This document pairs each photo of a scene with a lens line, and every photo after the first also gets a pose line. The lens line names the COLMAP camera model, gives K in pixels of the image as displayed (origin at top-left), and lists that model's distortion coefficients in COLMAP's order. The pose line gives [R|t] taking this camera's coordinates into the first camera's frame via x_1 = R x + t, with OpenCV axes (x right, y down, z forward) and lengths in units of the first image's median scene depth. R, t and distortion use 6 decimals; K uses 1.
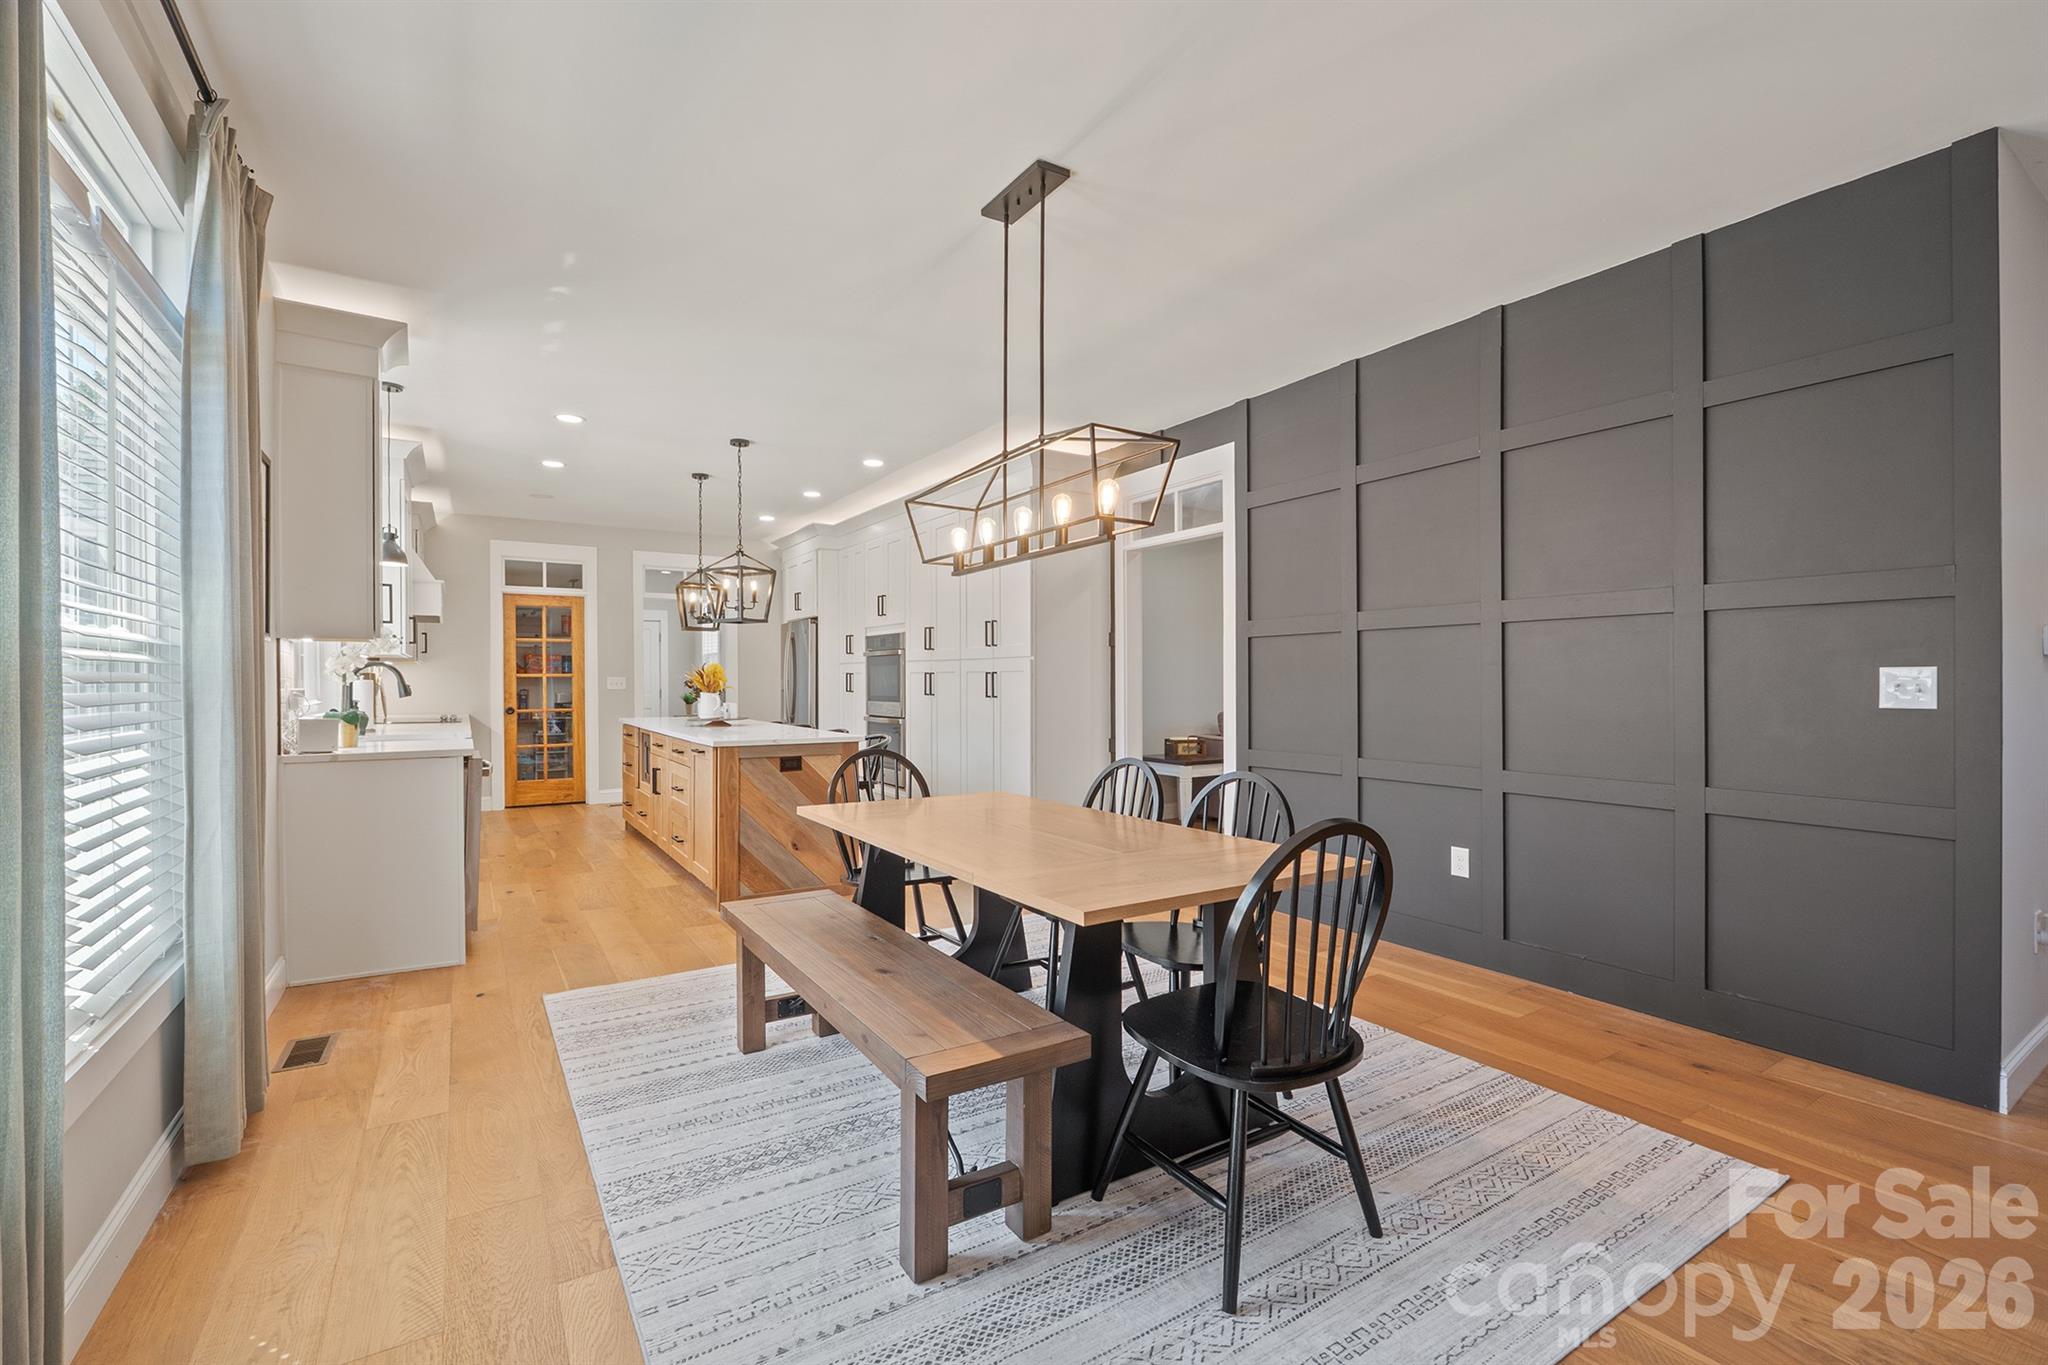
lens RADIAL K [[890.9, 0, 1024.0], [0, 890.9, 682.5], [0, 0, 1]] dist [-0.001539, -0.000179]
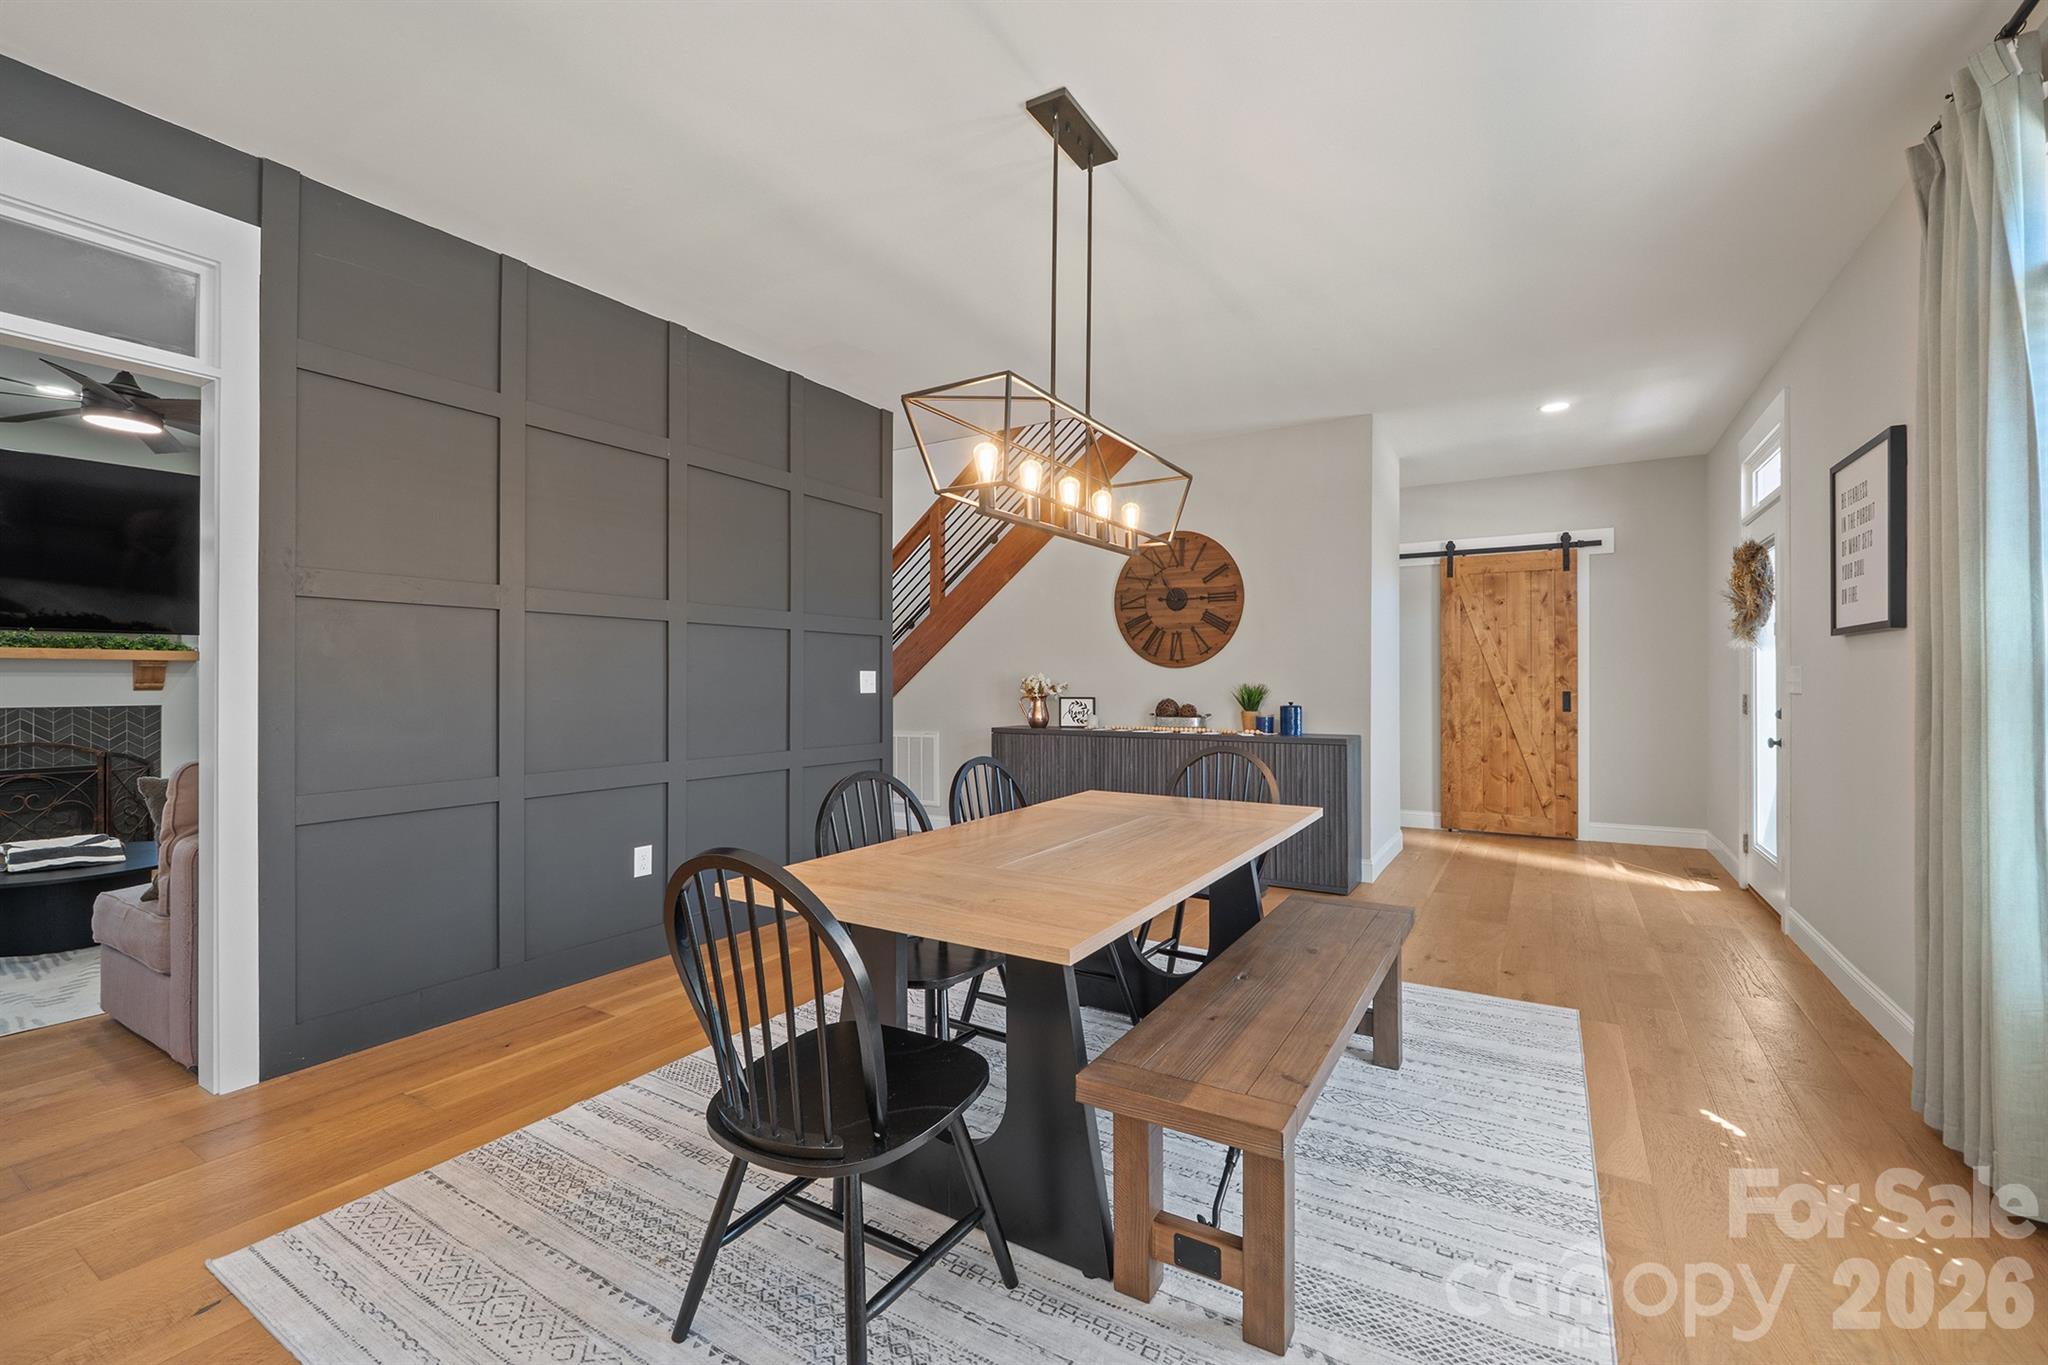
lens RADIAL K [[860.4, 0, 1029.2], [0, 860.4, 674.4], [0, 0, 1]] dist [-0.003073, -0.000358]
pose [[-0.444791, 0.007650, 0.895602, -0.311938], [0.000815, 0.999967, -0.008137, 0.002086], [-0.895634, -0.002889, -0.444782, 0.593729]]
